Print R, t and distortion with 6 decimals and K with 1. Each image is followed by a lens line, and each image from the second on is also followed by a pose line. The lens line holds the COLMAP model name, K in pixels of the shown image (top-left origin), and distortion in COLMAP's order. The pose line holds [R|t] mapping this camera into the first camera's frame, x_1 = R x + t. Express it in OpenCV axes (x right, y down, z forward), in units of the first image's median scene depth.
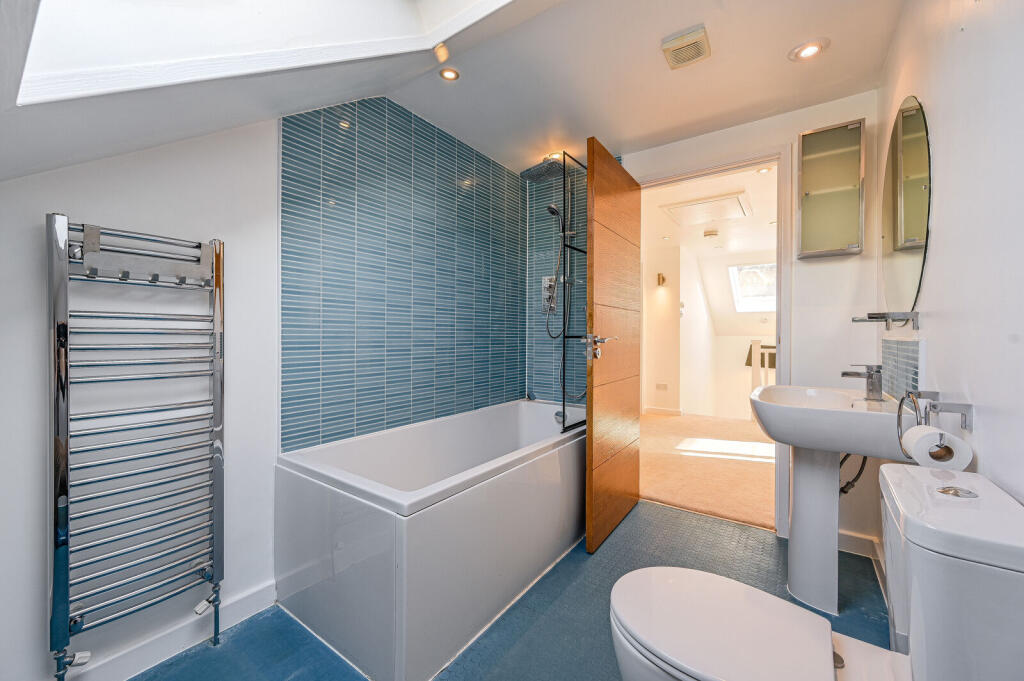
lens RADIAL K [[405.2, 0, 508.8], [0, 405.2, 337.7], [0, 0, 1]] dist [0.000427, 0.000001]
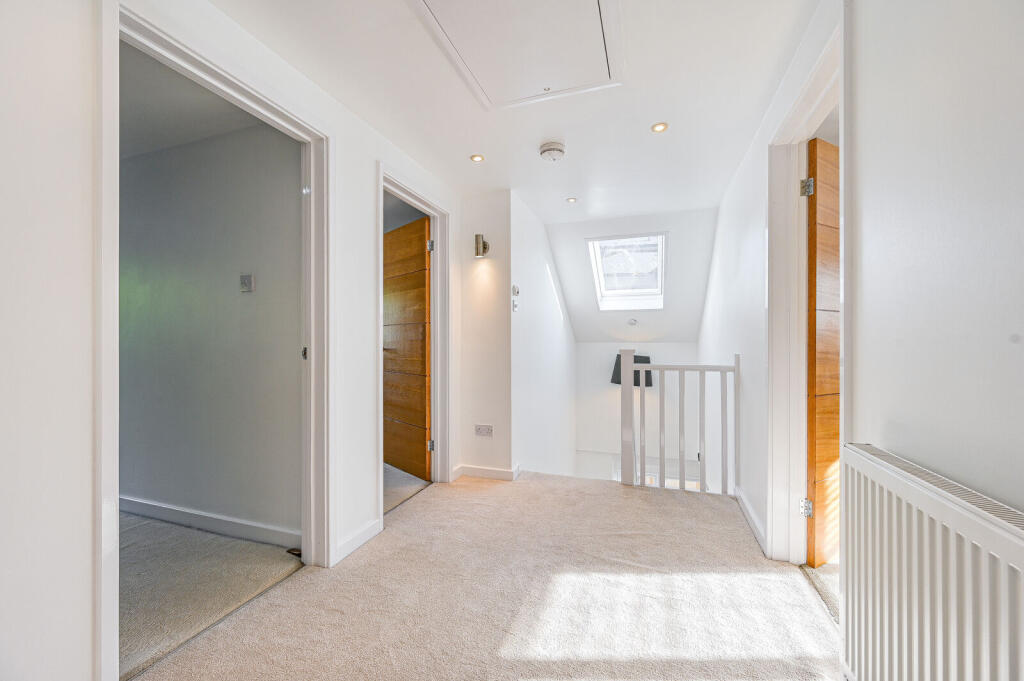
lens RADIAL K [[405.2, 0, 512.3], [0, 405.2, 343.3], [0, 0, 1]] dist [0.000427, 0.000001]
pose [[0.959190, -0.003278, 0.282744, 0.251187], [0.005924, 0.999946, -0.008504, 0.001196], [-0.282701, 0.009832, 0.959158, 0.426362]]
